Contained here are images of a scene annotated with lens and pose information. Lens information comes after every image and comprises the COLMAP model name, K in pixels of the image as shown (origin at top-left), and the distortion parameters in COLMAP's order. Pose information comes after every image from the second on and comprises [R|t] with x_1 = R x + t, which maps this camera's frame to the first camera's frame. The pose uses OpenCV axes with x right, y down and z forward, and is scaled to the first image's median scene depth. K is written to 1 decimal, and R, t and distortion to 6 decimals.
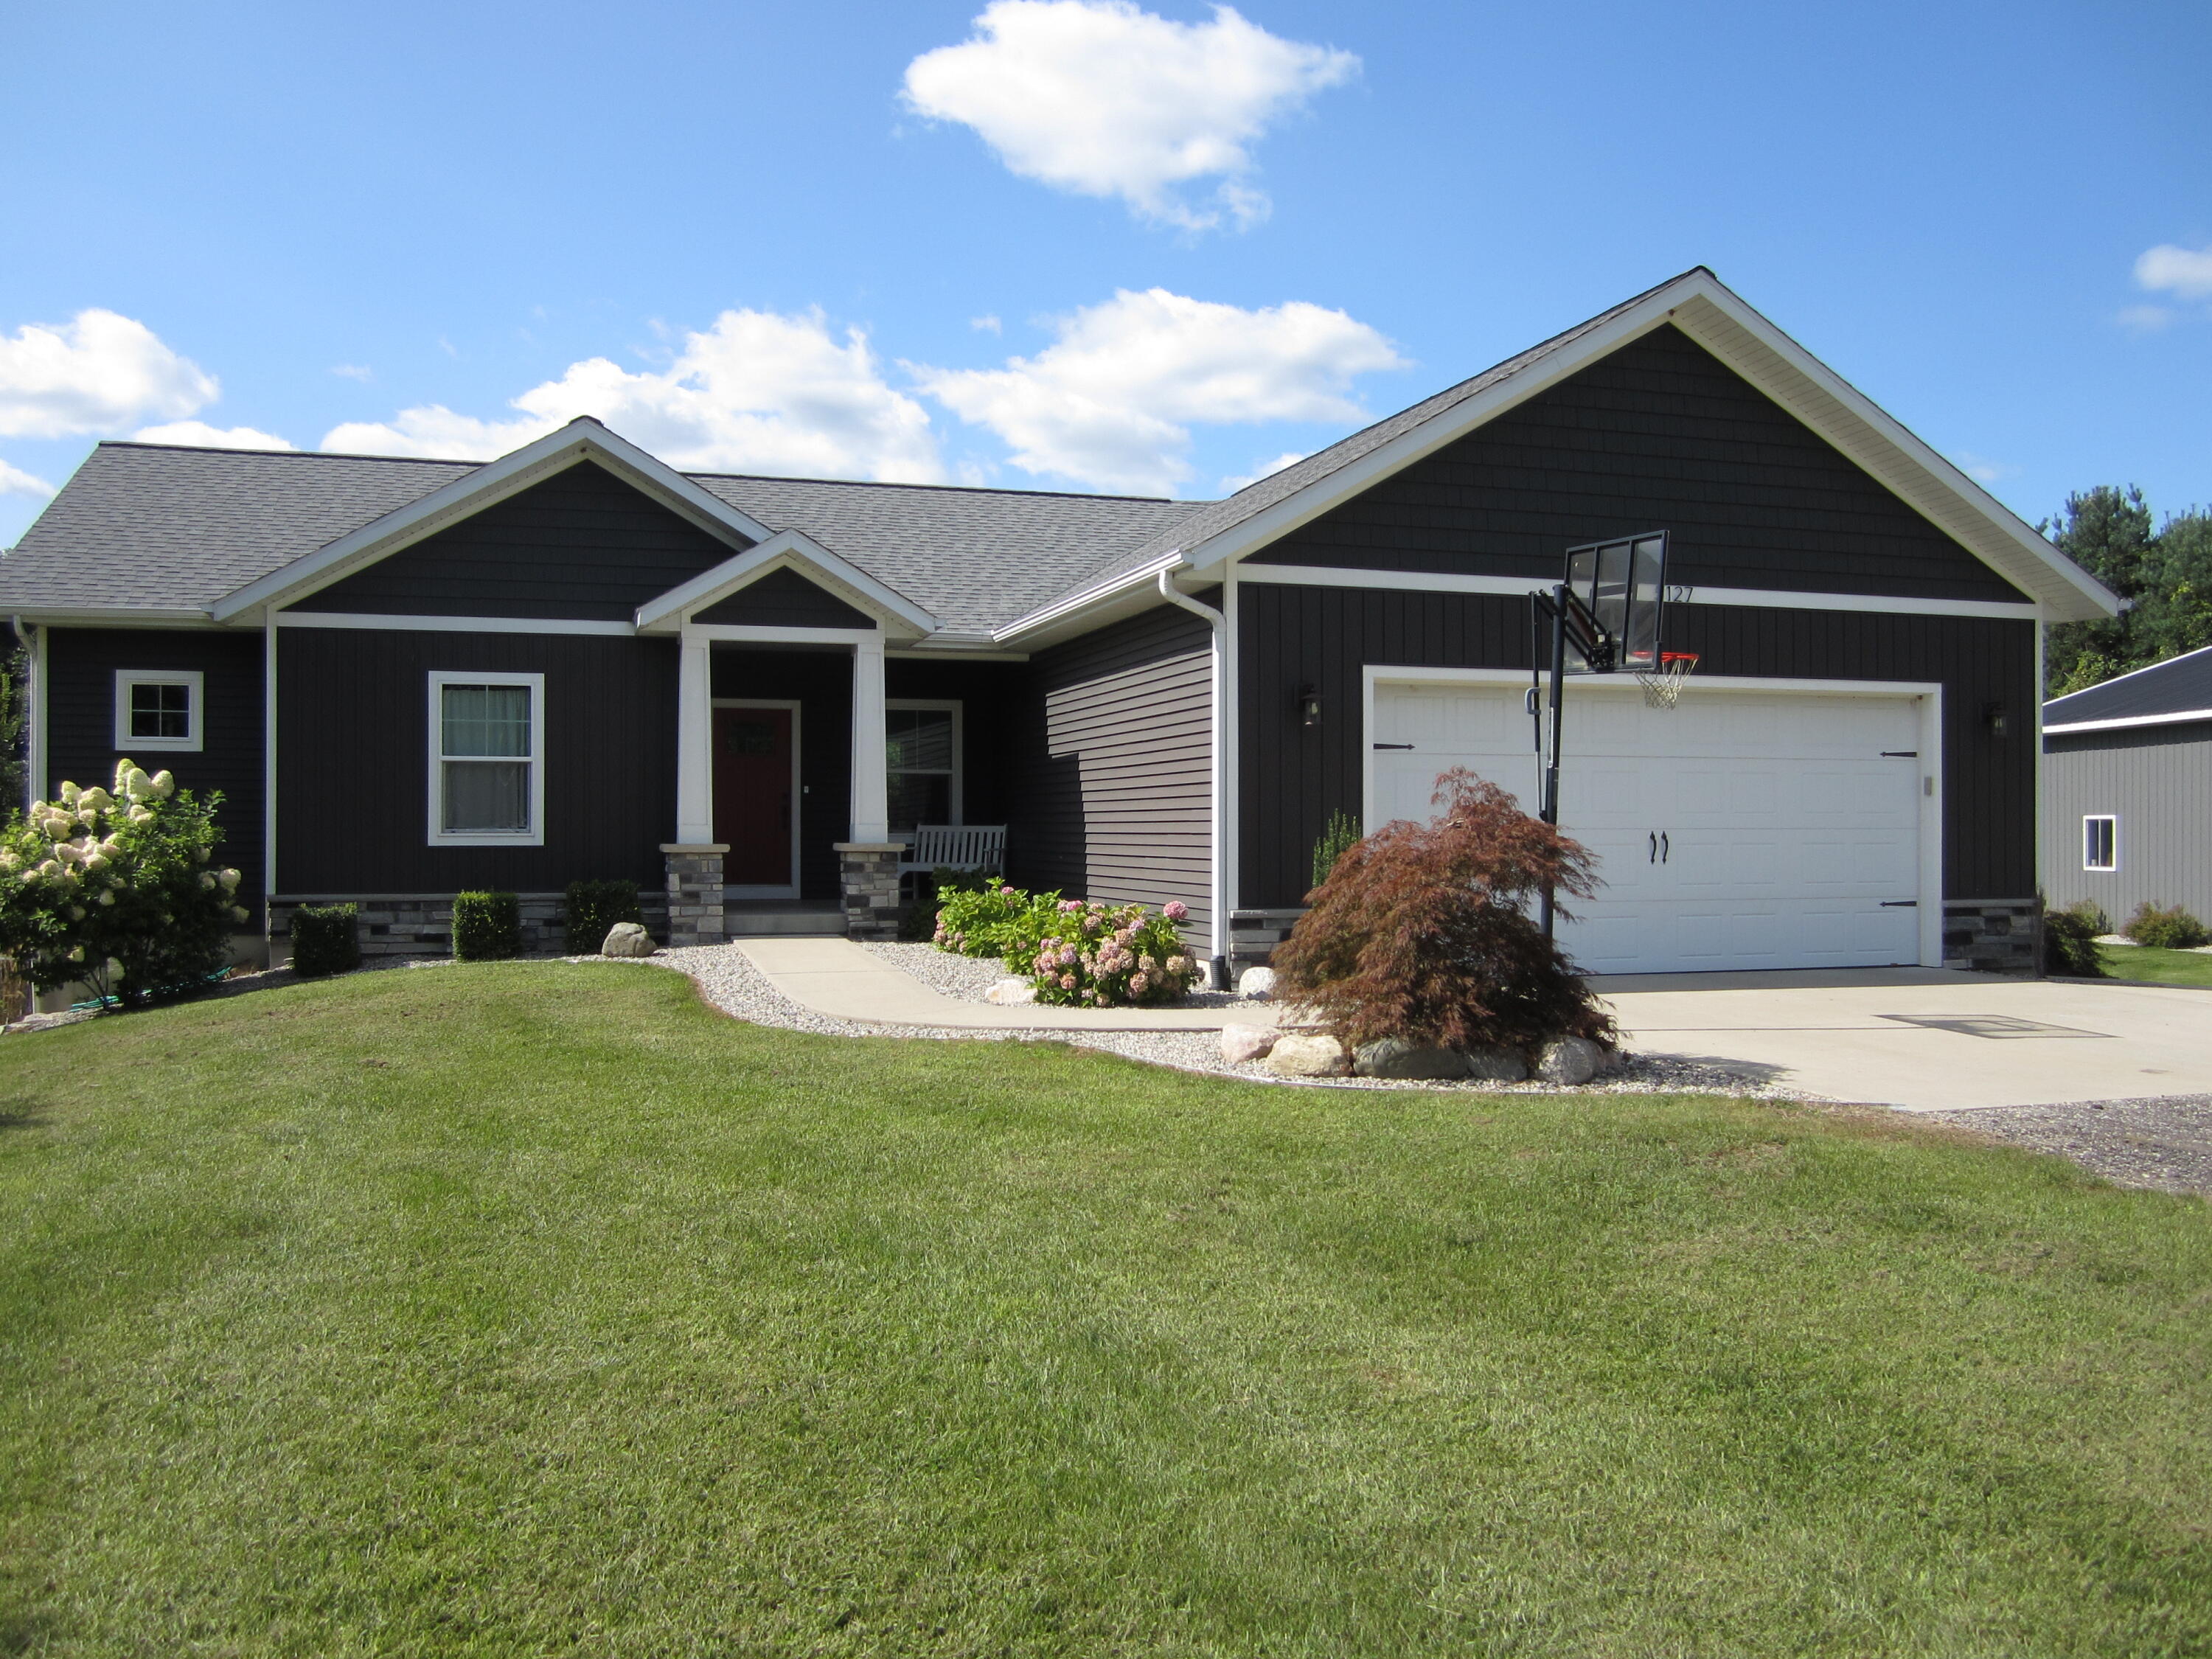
lens RADIAL K [[1827.0, 0, 1116.3], [0, 1827.0, 830.6], [0, 0, 1]] dist [-0.050189, 0.014691]
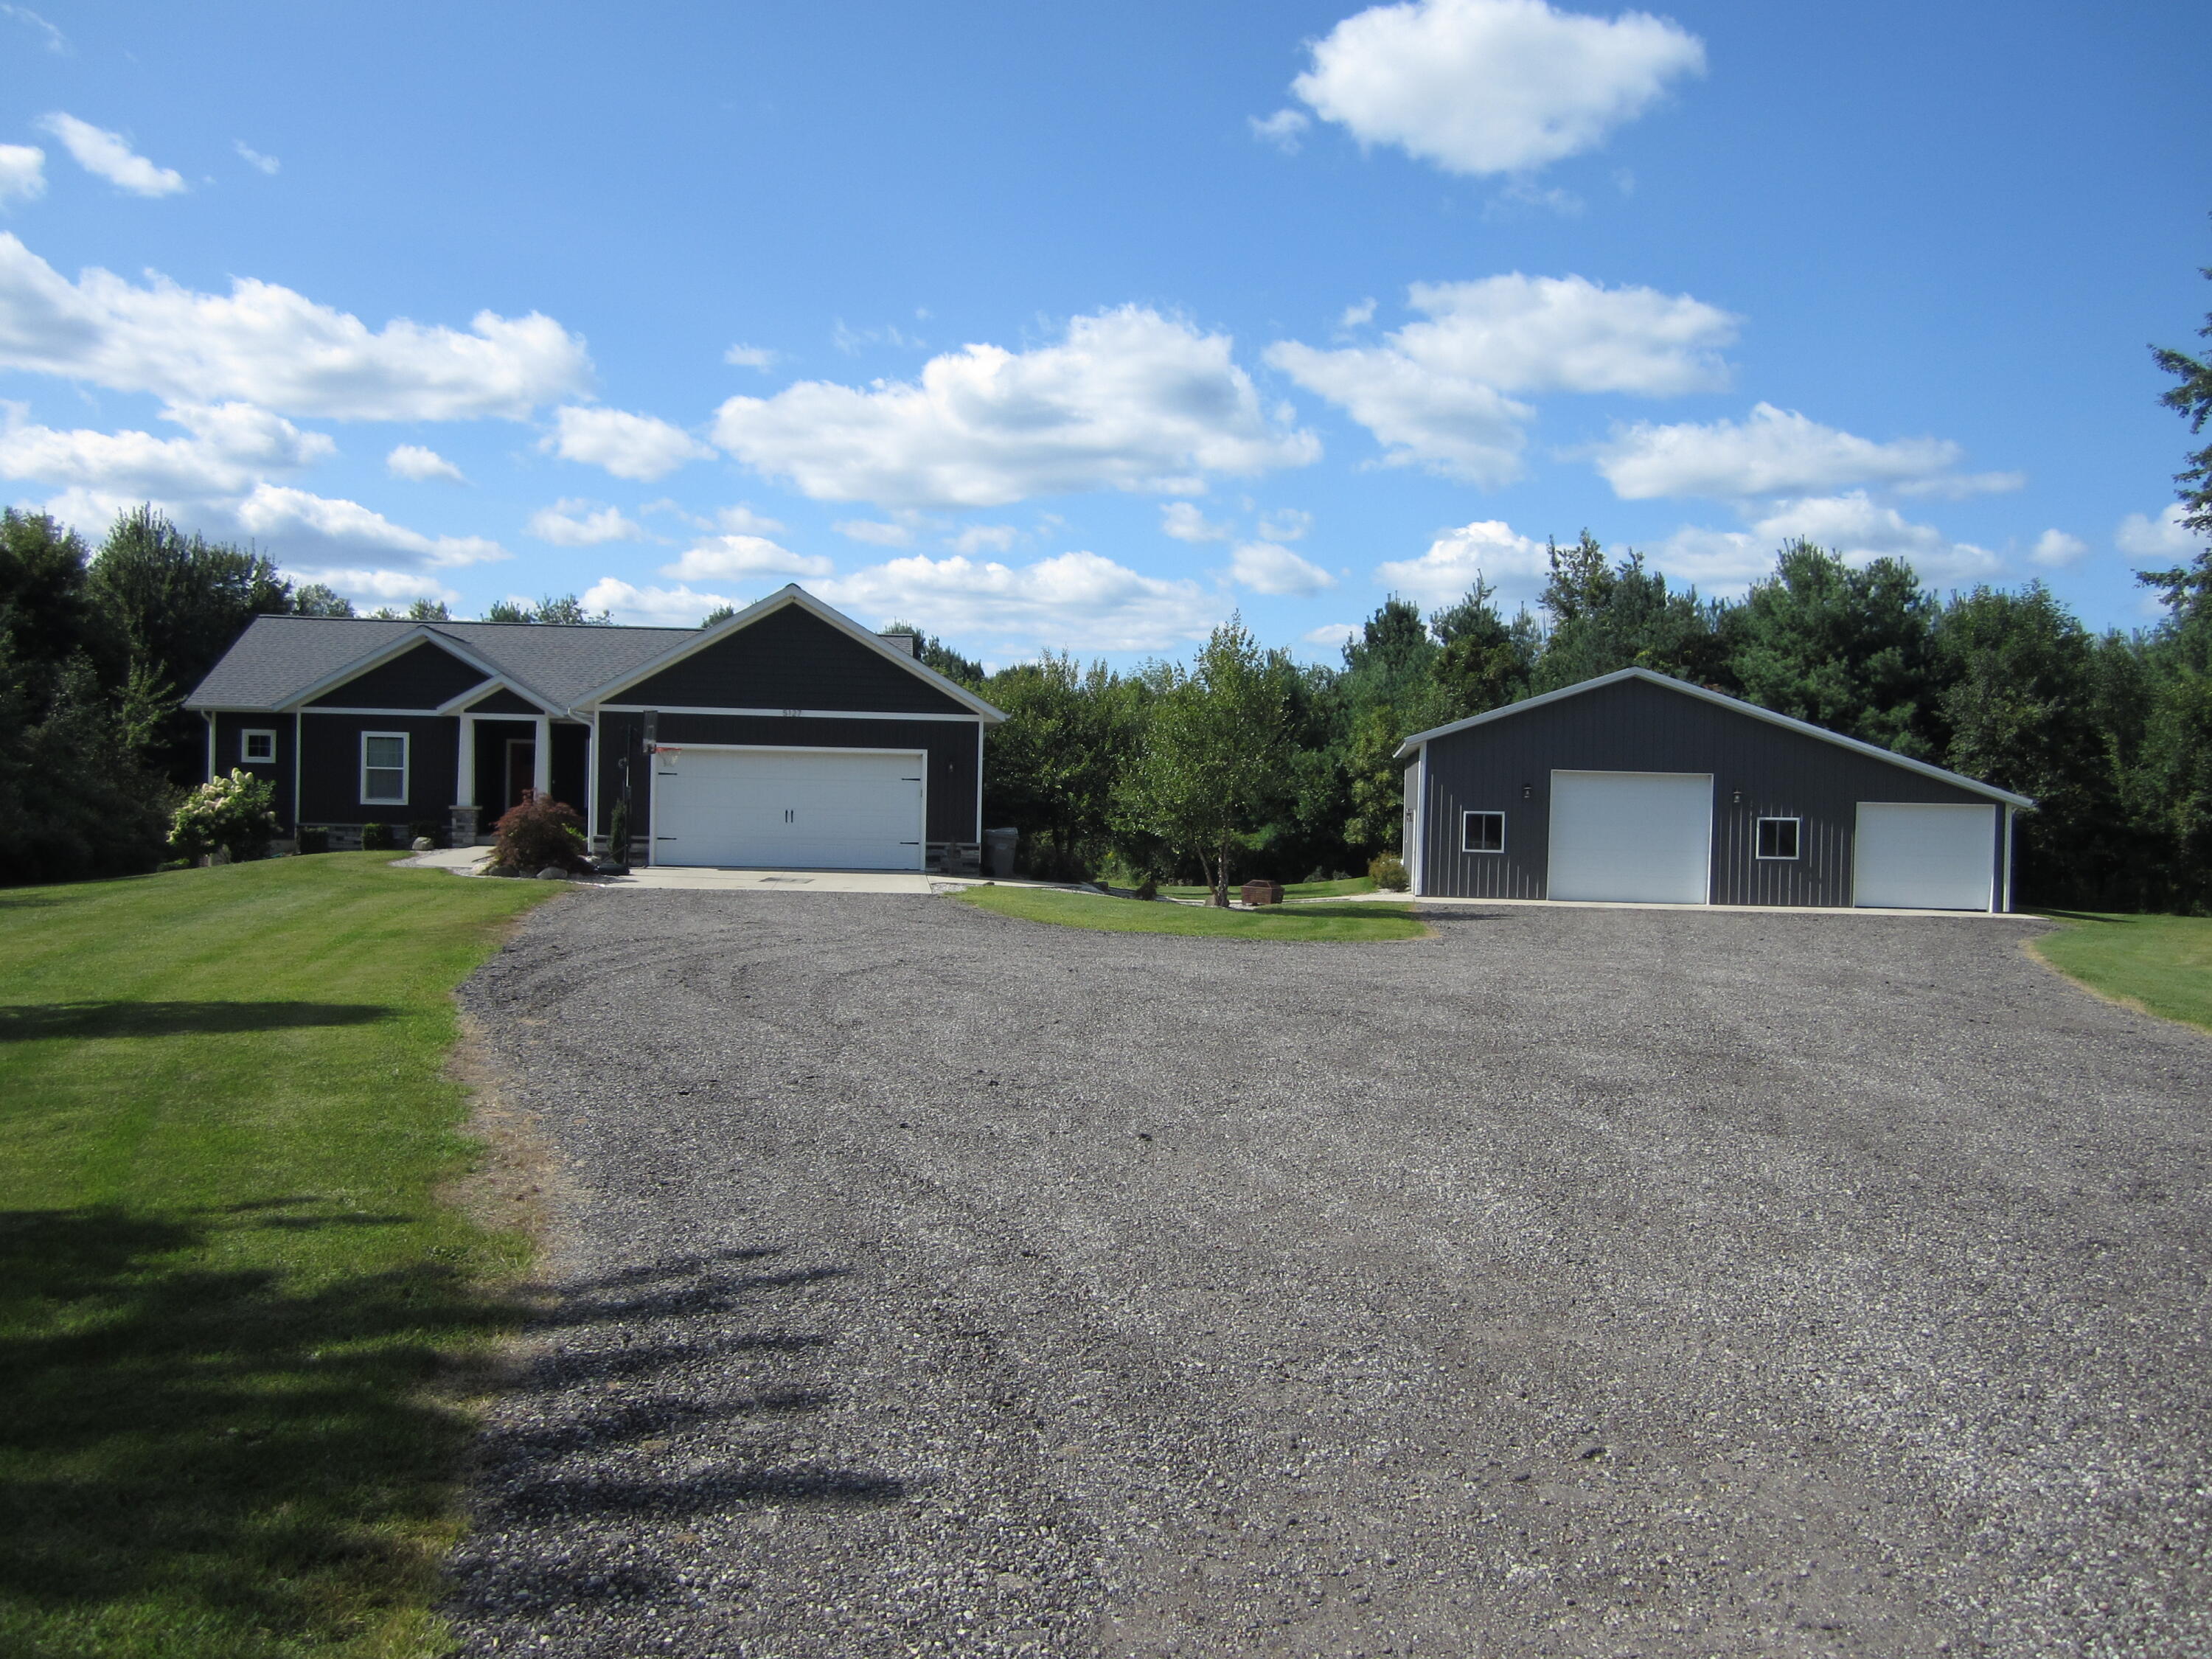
lens RADIAL K [[1827.0, 0, 1116.3], [0, 1827.0, 830.6], [0, 0, 1]] dist [-0.050189, 0.014691]
pose [[0.983450, 0.025964, -0.179309, 1.048763], [-0.023461, 0.999596, 0.016066, -0.018920], [0.179653, -0.011594, 0.983662, -1.193083]]
